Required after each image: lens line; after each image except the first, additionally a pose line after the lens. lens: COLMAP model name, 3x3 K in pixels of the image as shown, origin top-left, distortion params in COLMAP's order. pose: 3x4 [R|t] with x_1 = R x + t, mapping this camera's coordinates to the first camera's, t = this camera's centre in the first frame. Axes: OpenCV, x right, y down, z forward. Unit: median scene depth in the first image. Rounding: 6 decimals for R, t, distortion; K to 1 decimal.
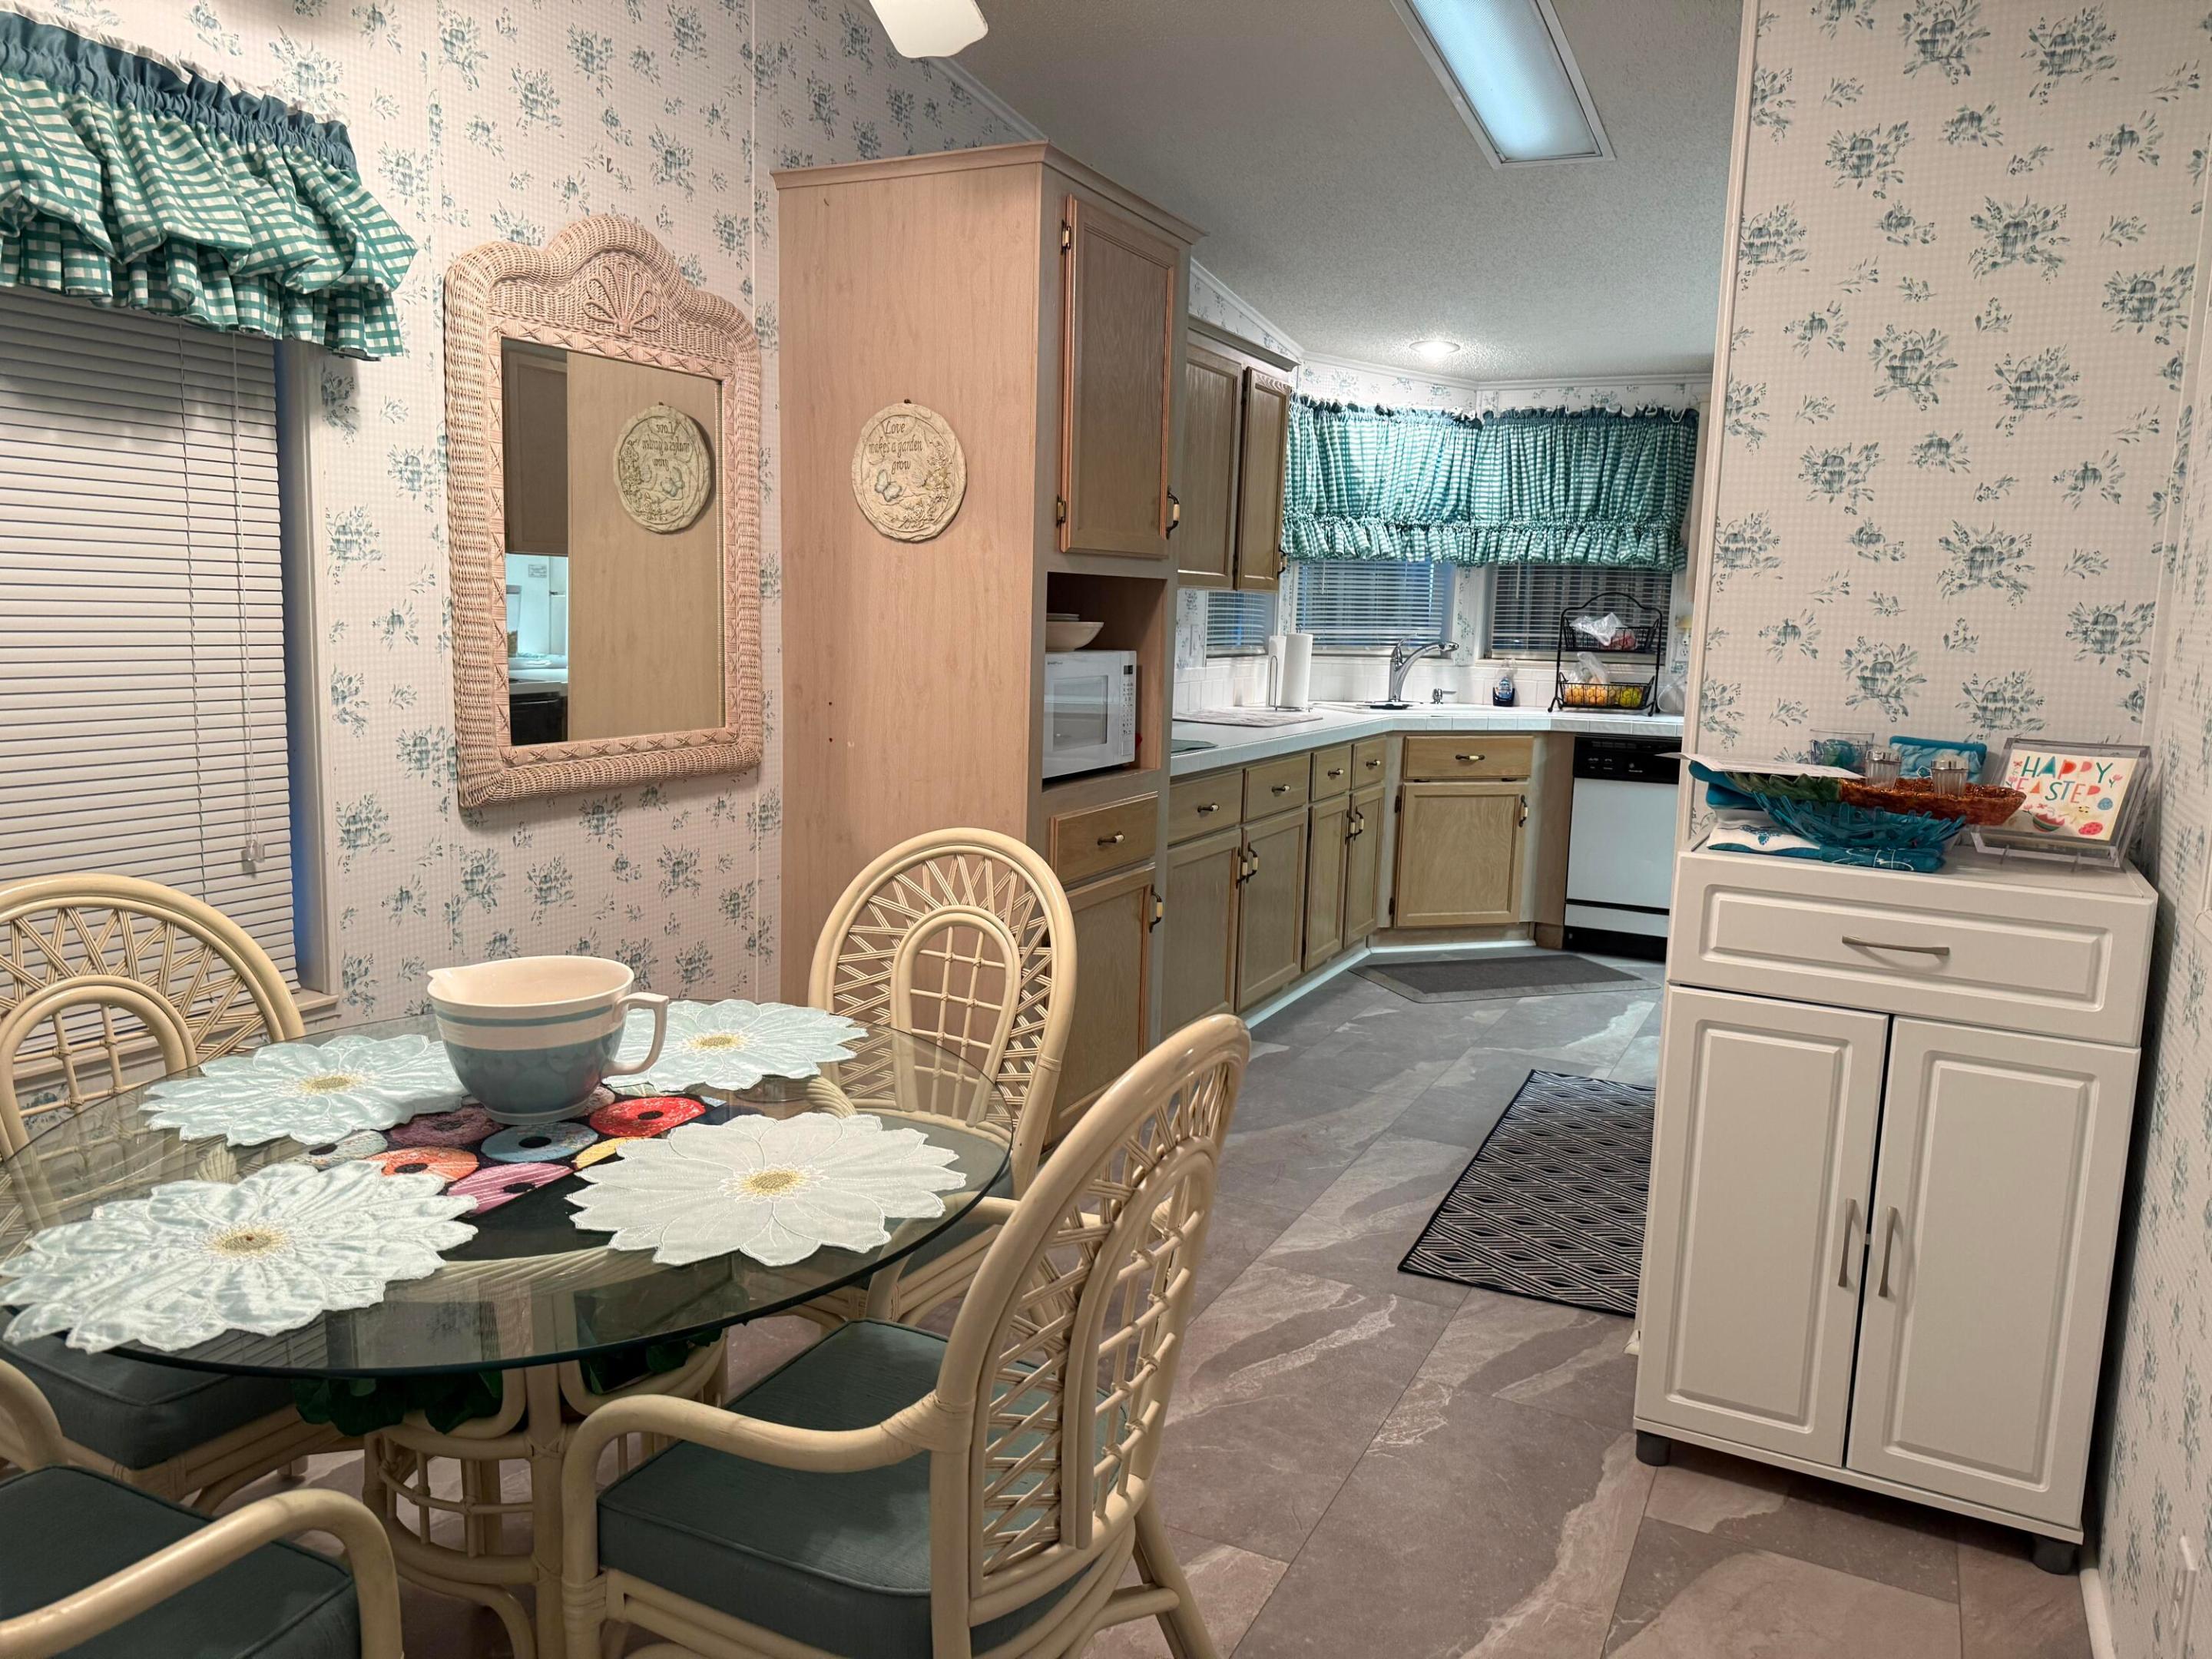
lens RADIAL K [[1513.6, 0, 1107.7], [0, 1513.6, 815.2], [0, 0, 1]] dist [0.031510, -0.039420]
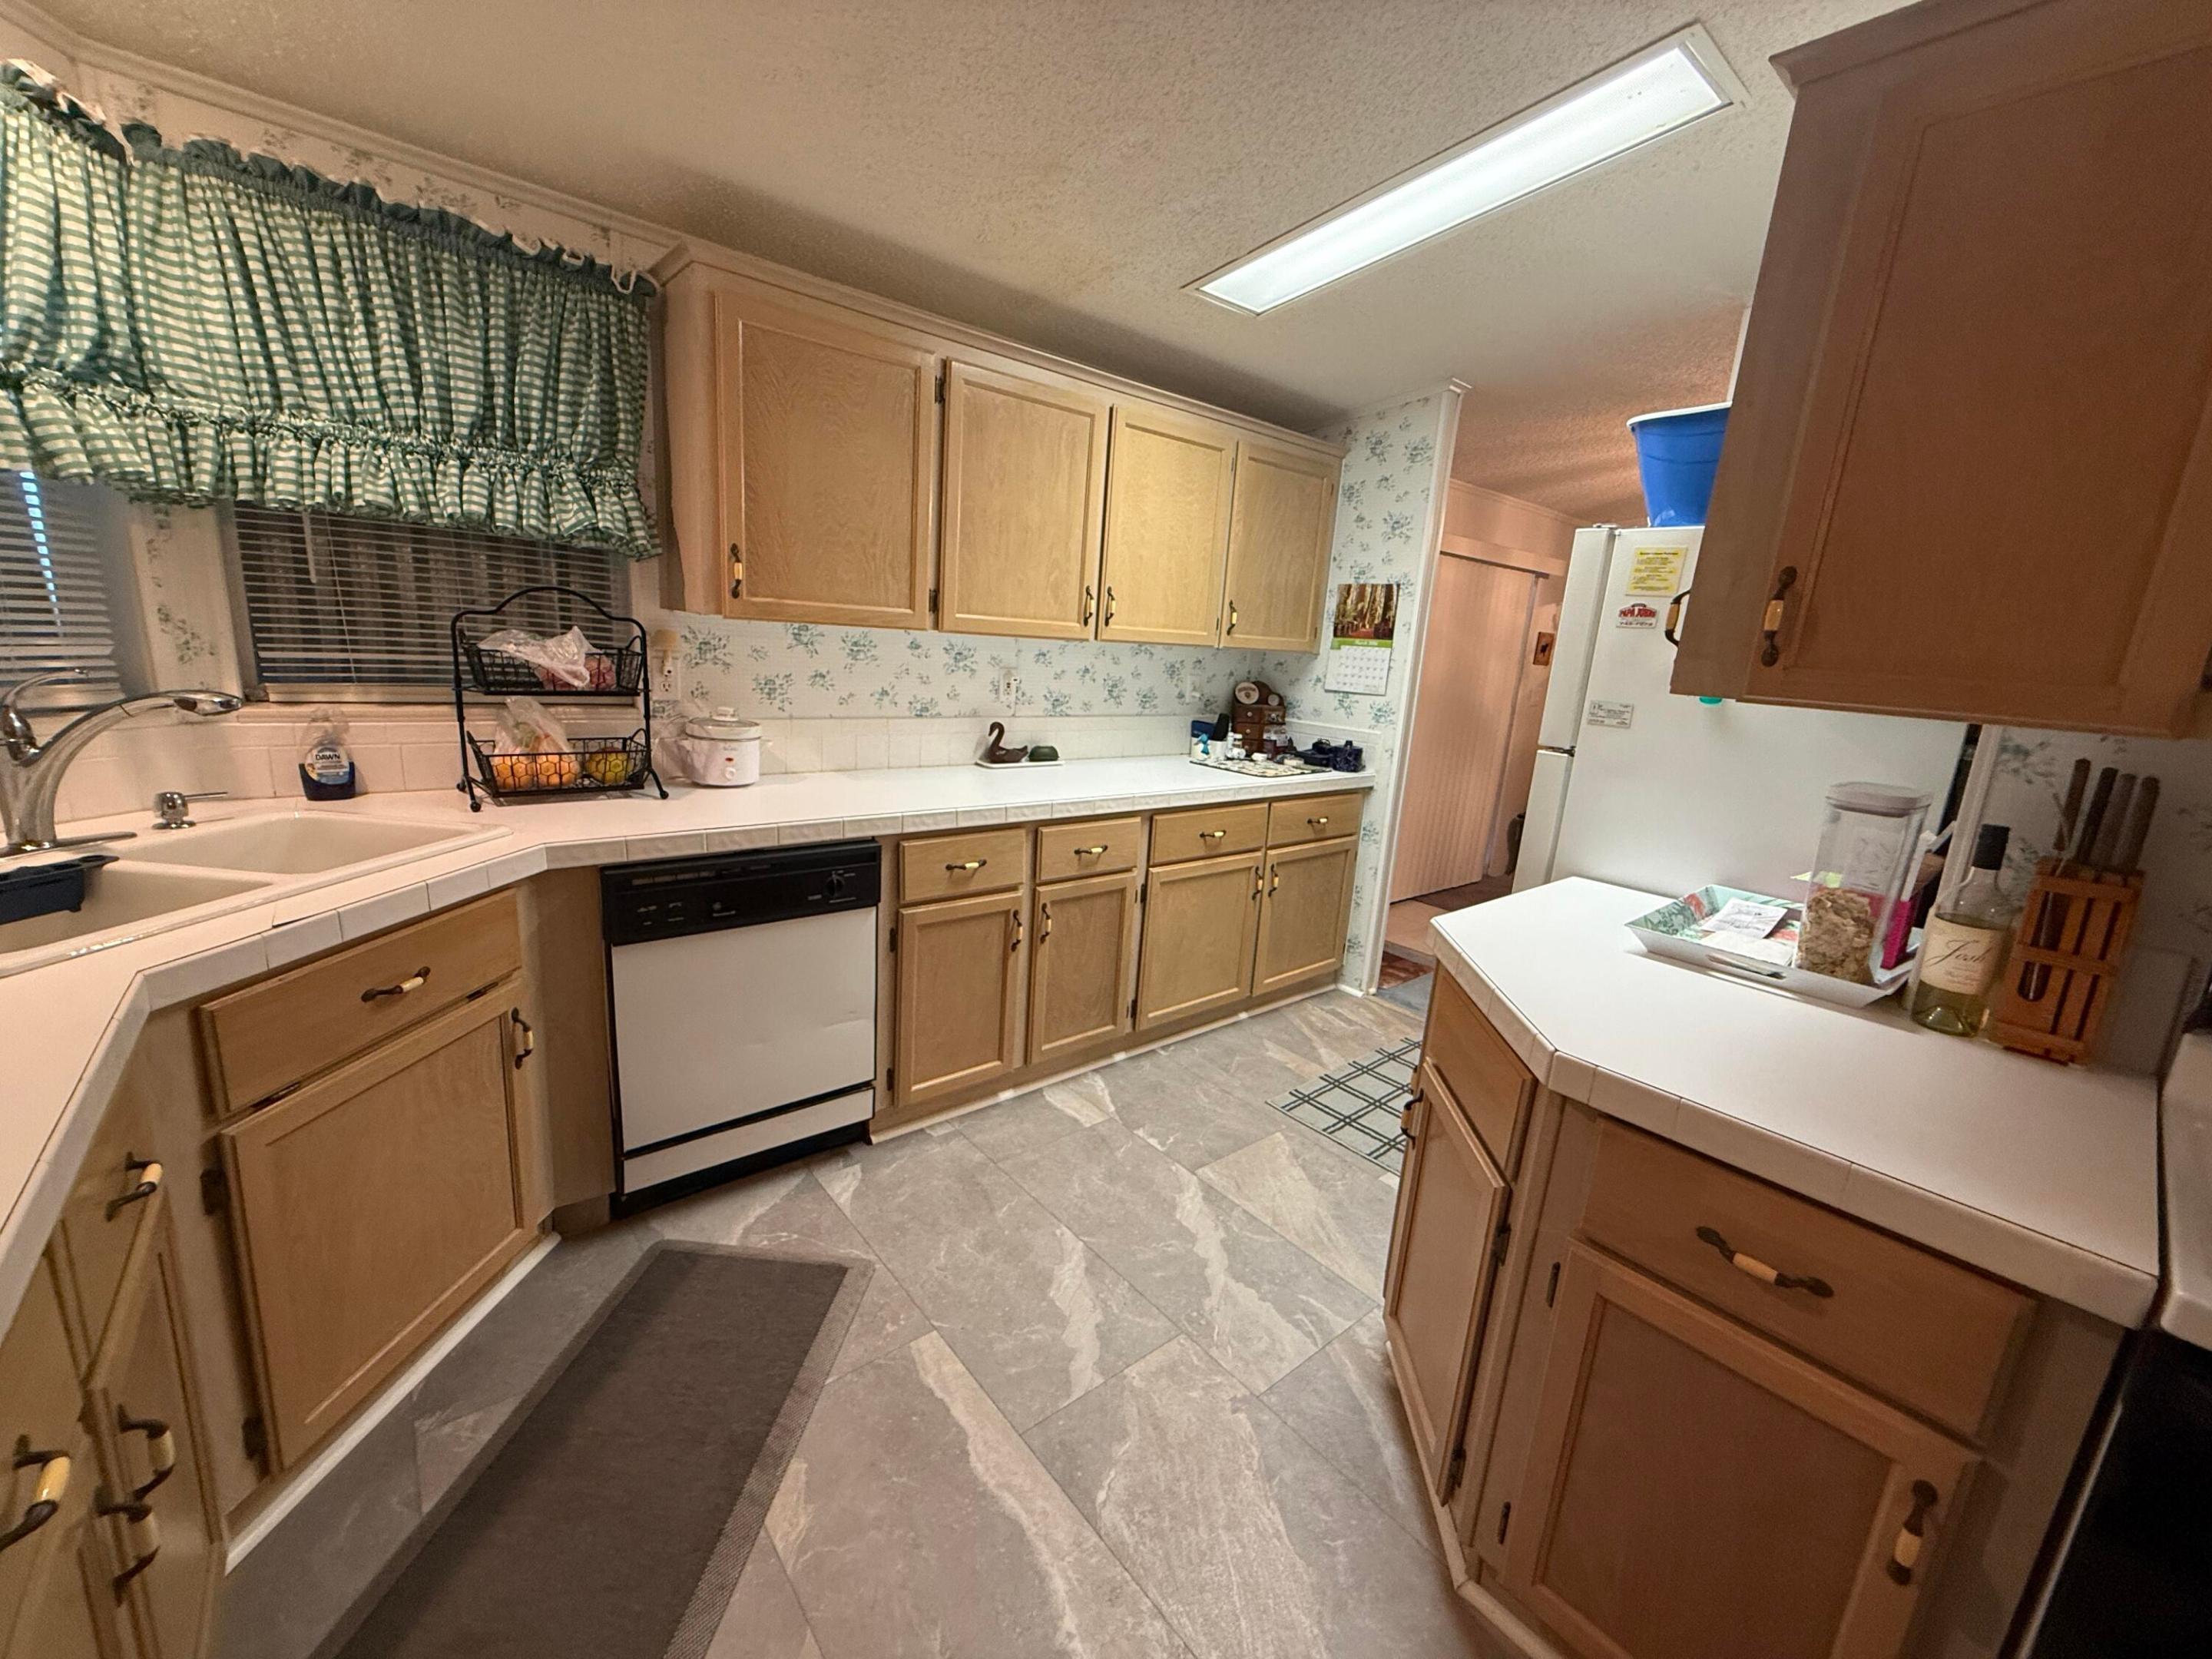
lens RADIAL K [[883.6, 0, 1111.7], [0, 883.6, 836.9], [0, 0, 1]] dist [-0.002276, 0.000896]
pose [[0.393842, -0.206079, 0.895779, 0.215417], [0.061939, 0.978278, 0.197826, -0.231723], [-0.917089, -0.022428, 0.398051, 1.451581]]
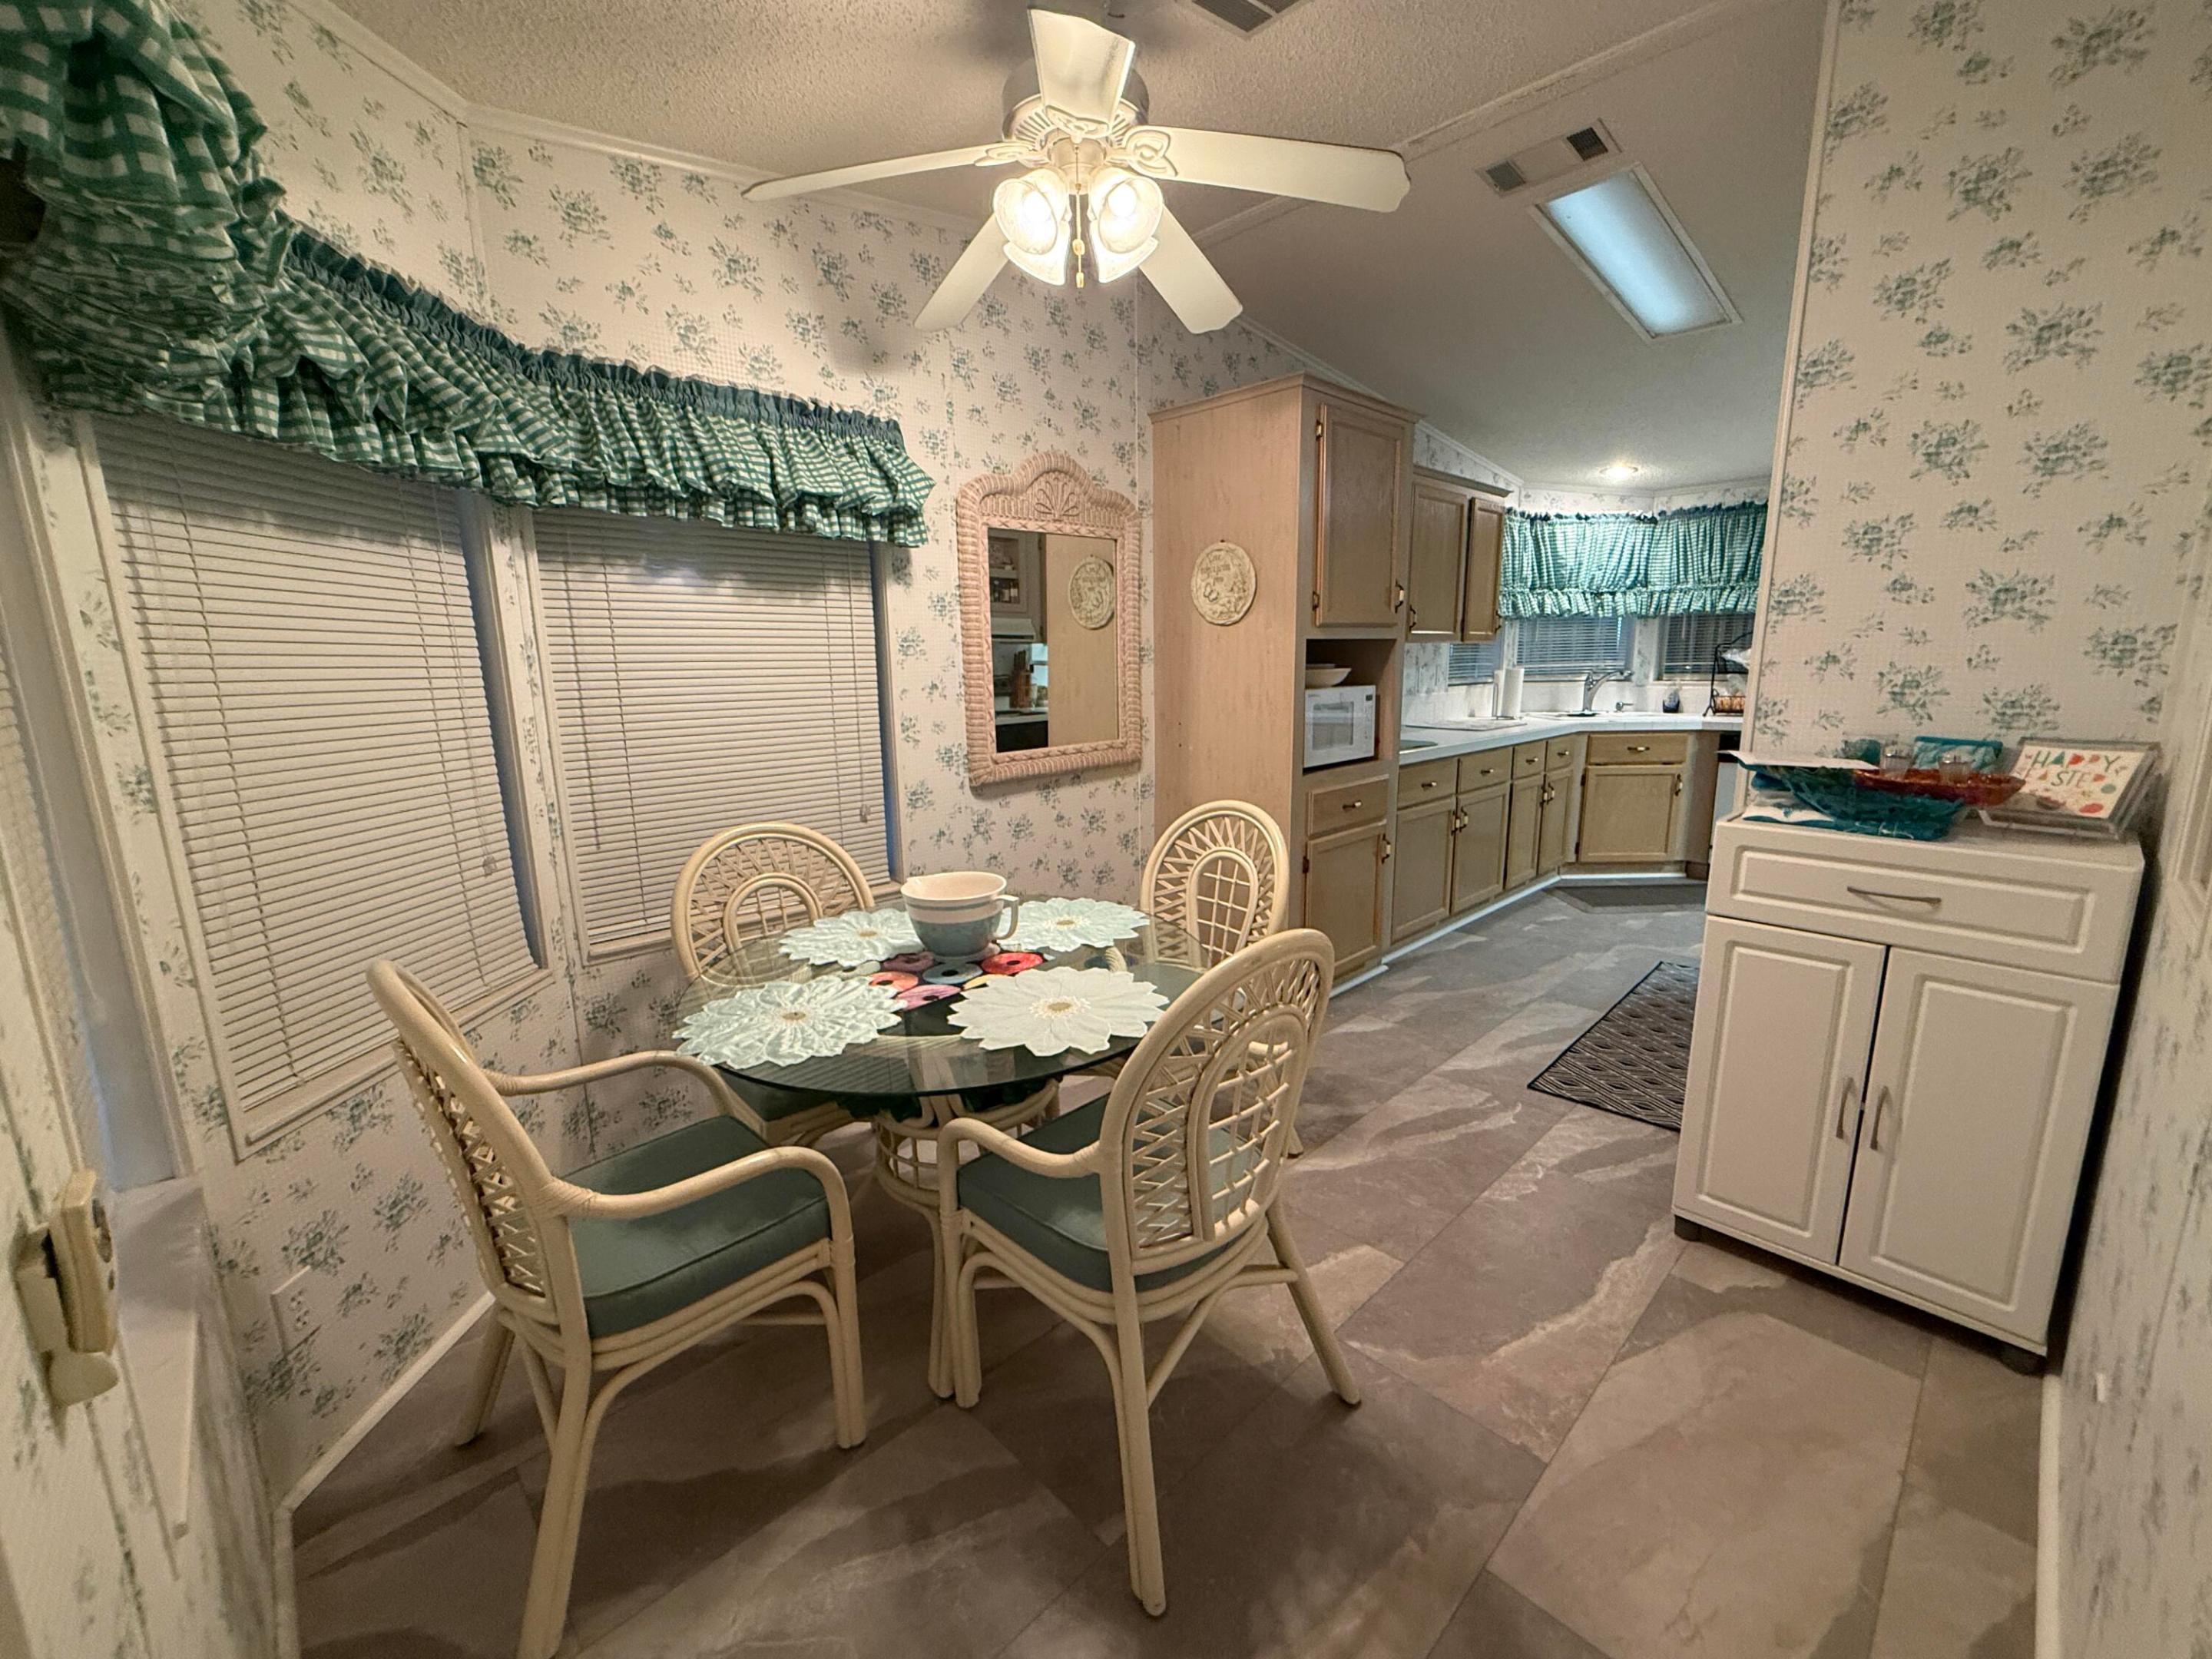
lens RADIAL K [[883.6, 0, 1143.9], [0, 883.6, 827.6], [0, 0, 1]] dist [-0.002276, 0.000896]
pose [[0.946564, 0.017397, -0.322045, 0.125803], [-0.000646, 0.998644, 0.052051, -0.011797], [0.322514, -0.049062, 0.945292, 0.047675]]
